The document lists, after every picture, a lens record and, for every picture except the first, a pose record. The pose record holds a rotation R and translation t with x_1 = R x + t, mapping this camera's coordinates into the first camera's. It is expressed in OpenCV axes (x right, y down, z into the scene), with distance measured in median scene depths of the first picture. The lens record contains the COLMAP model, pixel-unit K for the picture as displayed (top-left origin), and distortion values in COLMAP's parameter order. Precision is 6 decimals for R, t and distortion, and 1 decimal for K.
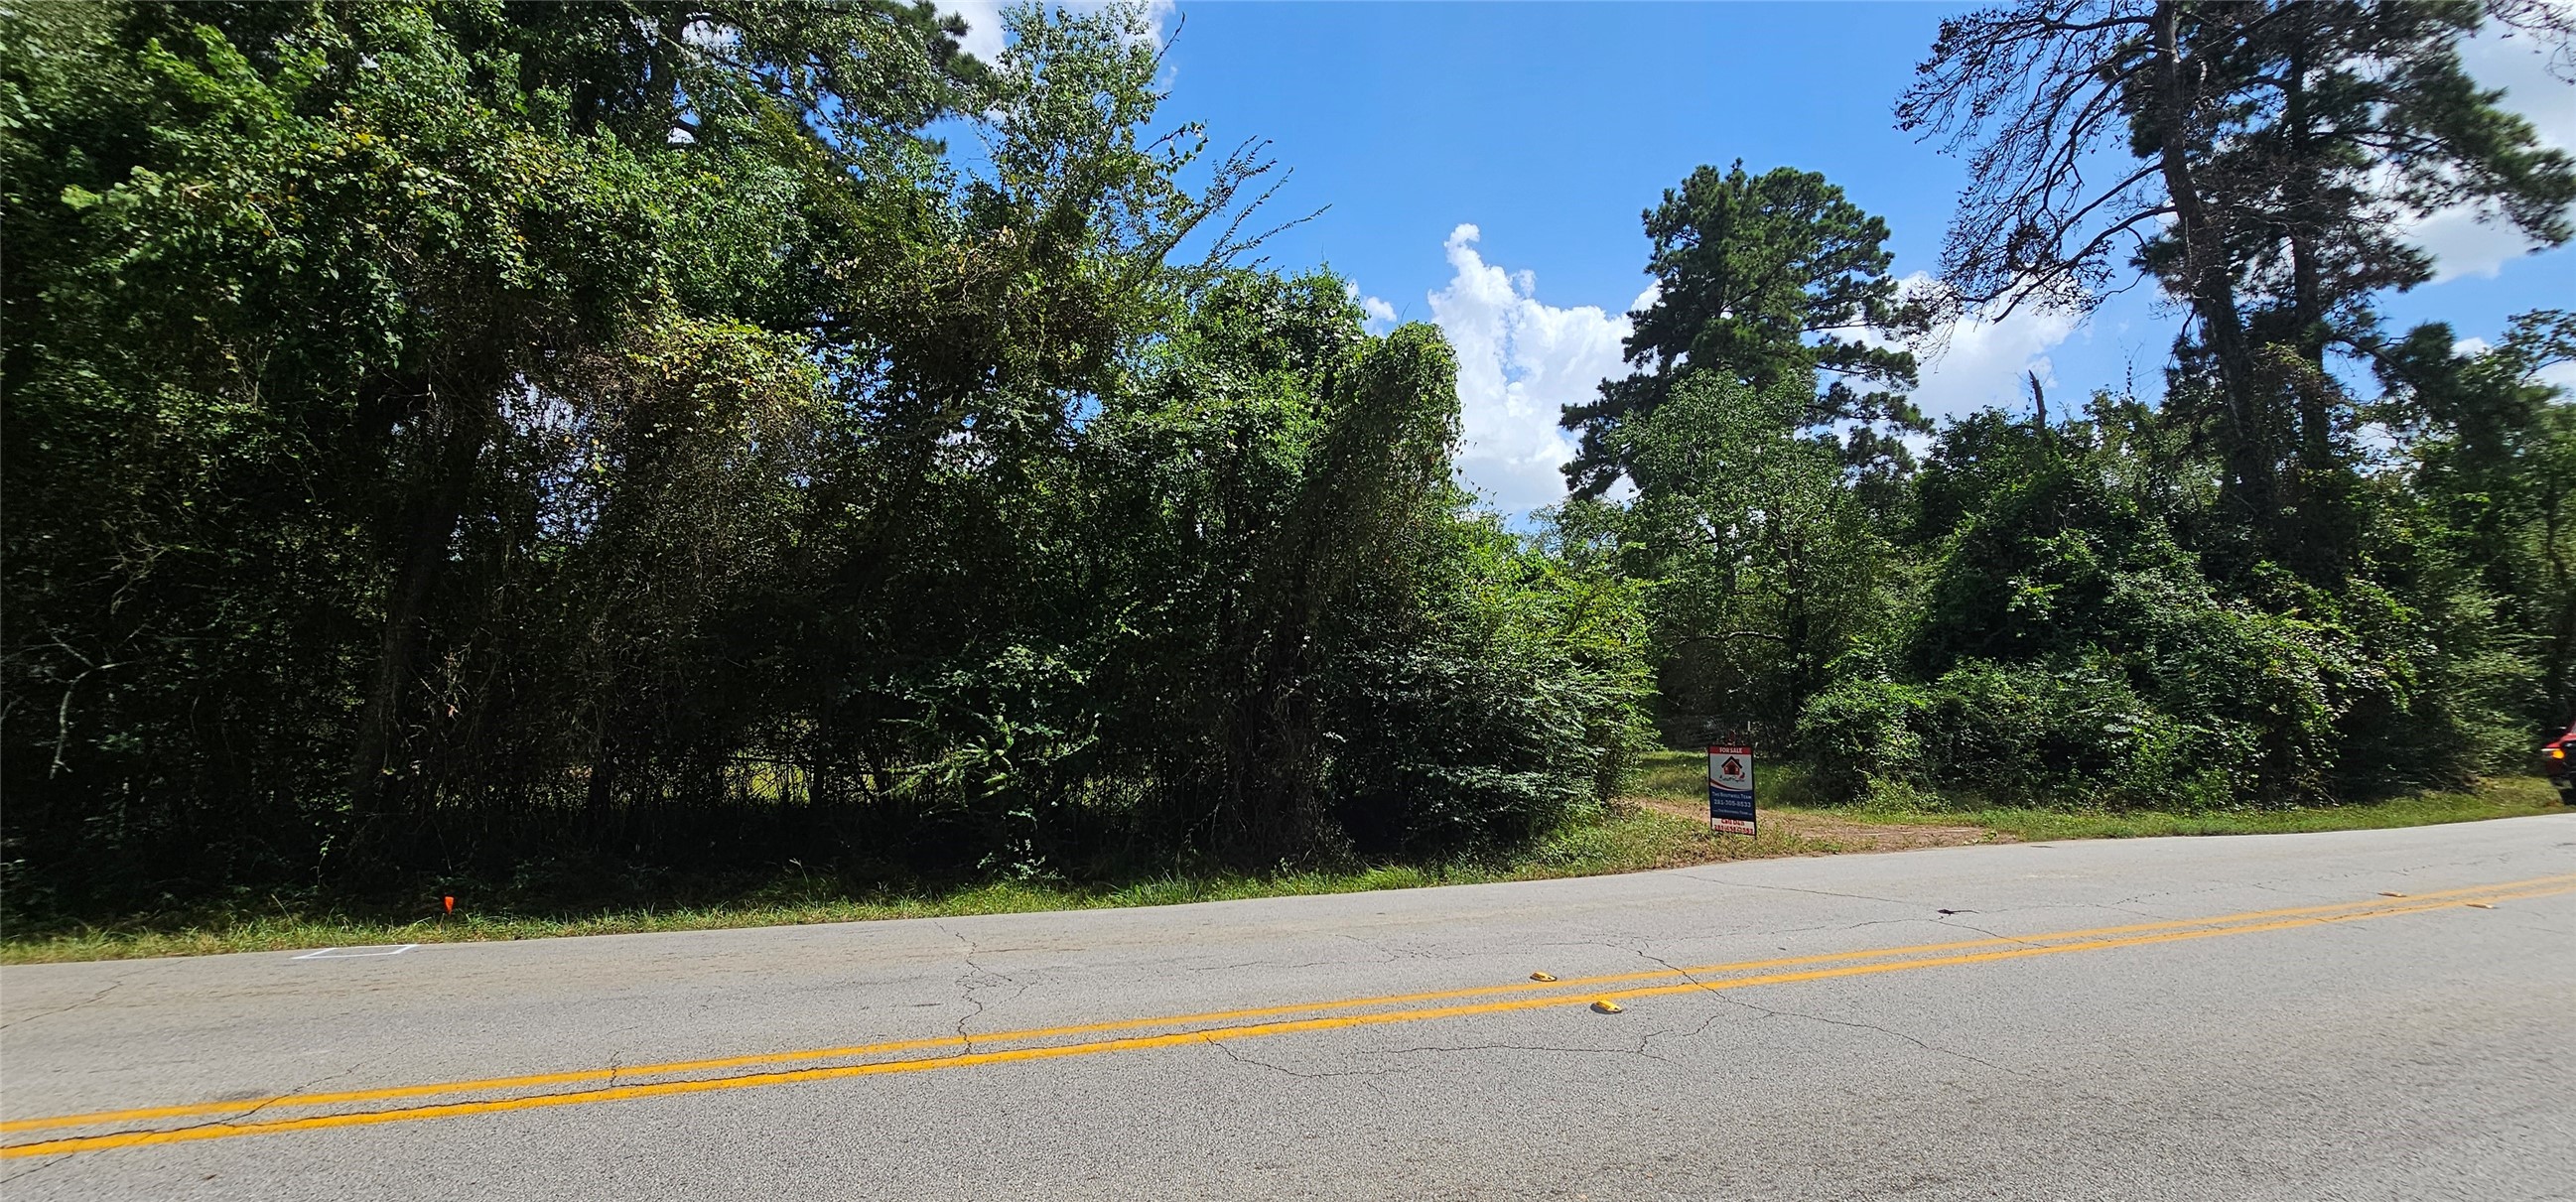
lens RADIAL K [[1039.2, 0, 1288.0], [0, 1039.2, 601.0], [0, 0, 1]] dist [0.001258, 0.000254]
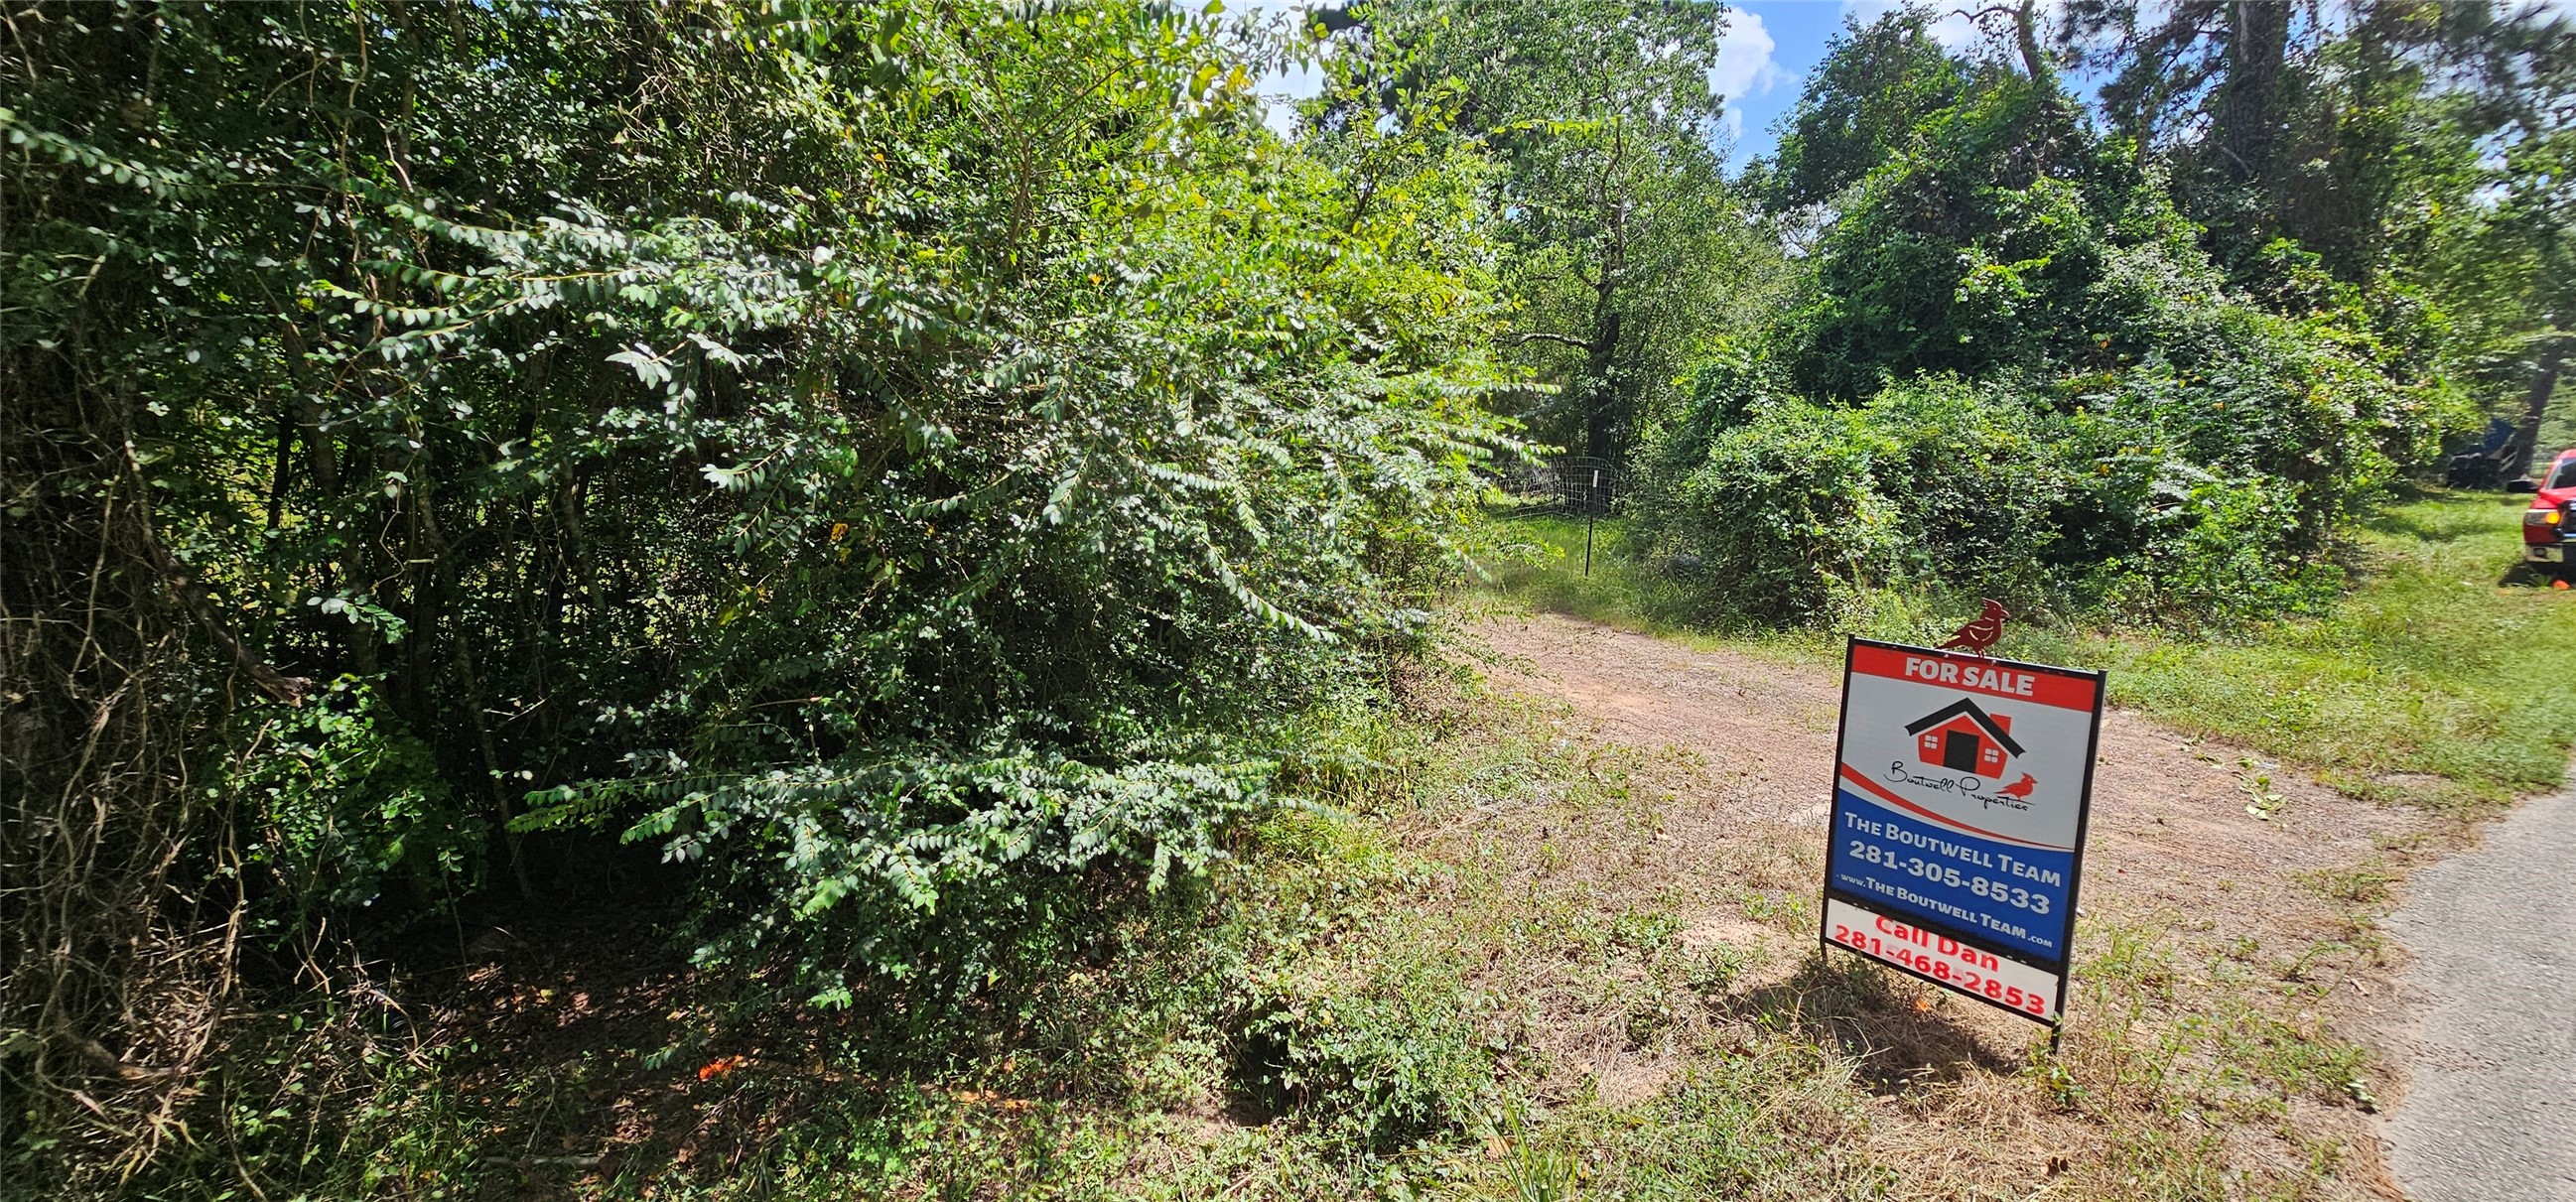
lens RADIAL K [[1039.2, 0, 1288.0], [0, 1039.2, 601.0], [0, 0, 1]] dist [0.001258, 0.000254]
pose [[0.967984, -0.031592, 0.249016, 0.121381], [-0.034884, 0.965491, 0.258090, 0.040163], [-0.248577, -0.258514, 0.933477, 0.472219]]
